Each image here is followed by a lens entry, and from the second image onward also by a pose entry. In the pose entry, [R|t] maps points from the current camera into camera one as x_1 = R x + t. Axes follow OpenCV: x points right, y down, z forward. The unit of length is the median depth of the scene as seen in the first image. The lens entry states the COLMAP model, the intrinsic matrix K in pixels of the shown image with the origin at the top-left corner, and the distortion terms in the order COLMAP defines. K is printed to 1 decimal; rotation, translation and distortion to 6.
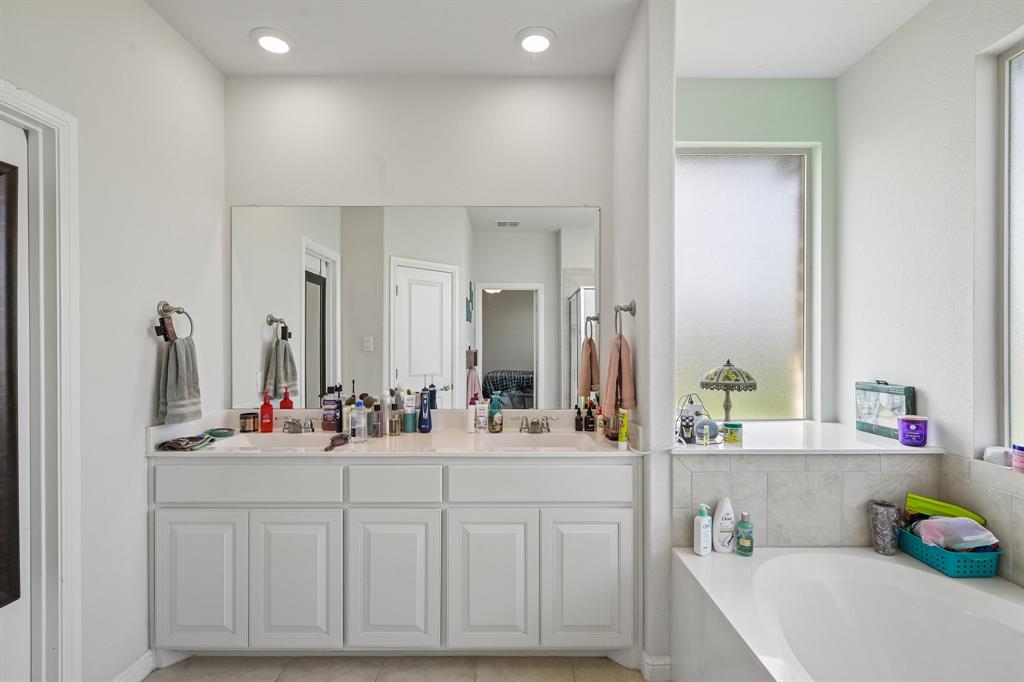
lens RADIAL K [[467.1, 0, 512.1], [0, 467.1, 345.3], [0, 0, 1]] dist [0.000164, -0.000209]
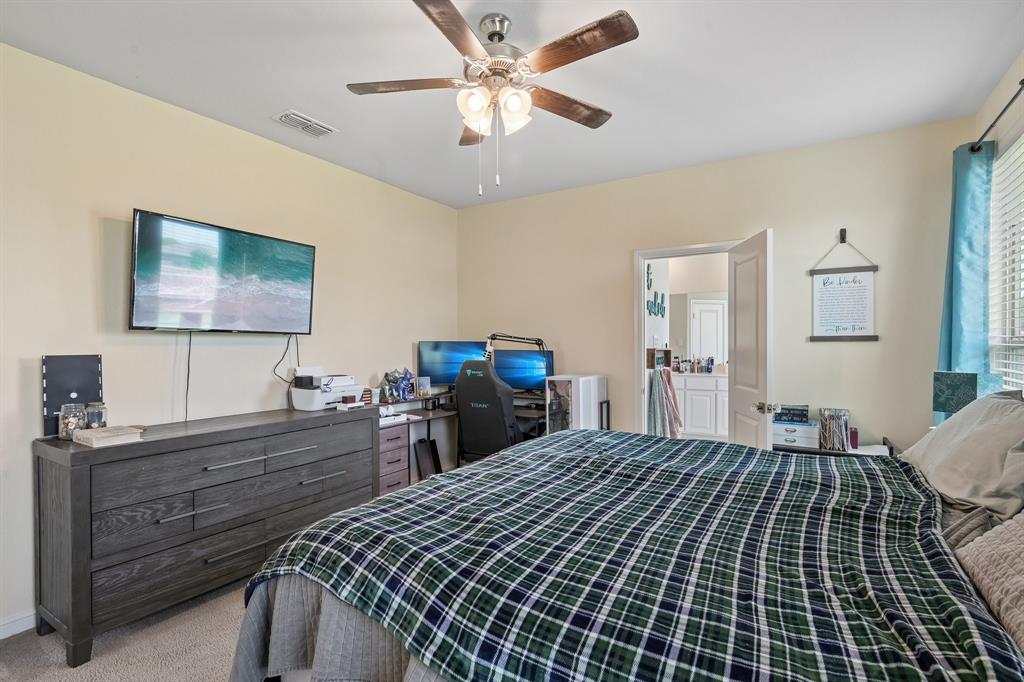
lens RADIAL K [[496.3, 0, 512.0], [0, 496.3, 341.0], [0, 0, 1]] dist [-0.000045, -0.000026]
pose [[0.851219, -0.004071, -0.524795, 0.436363], [-0.000763, 0.999959, -0.008995, 0.020194], [0.524810, 0.008057, 0.851181, -2.556043]]
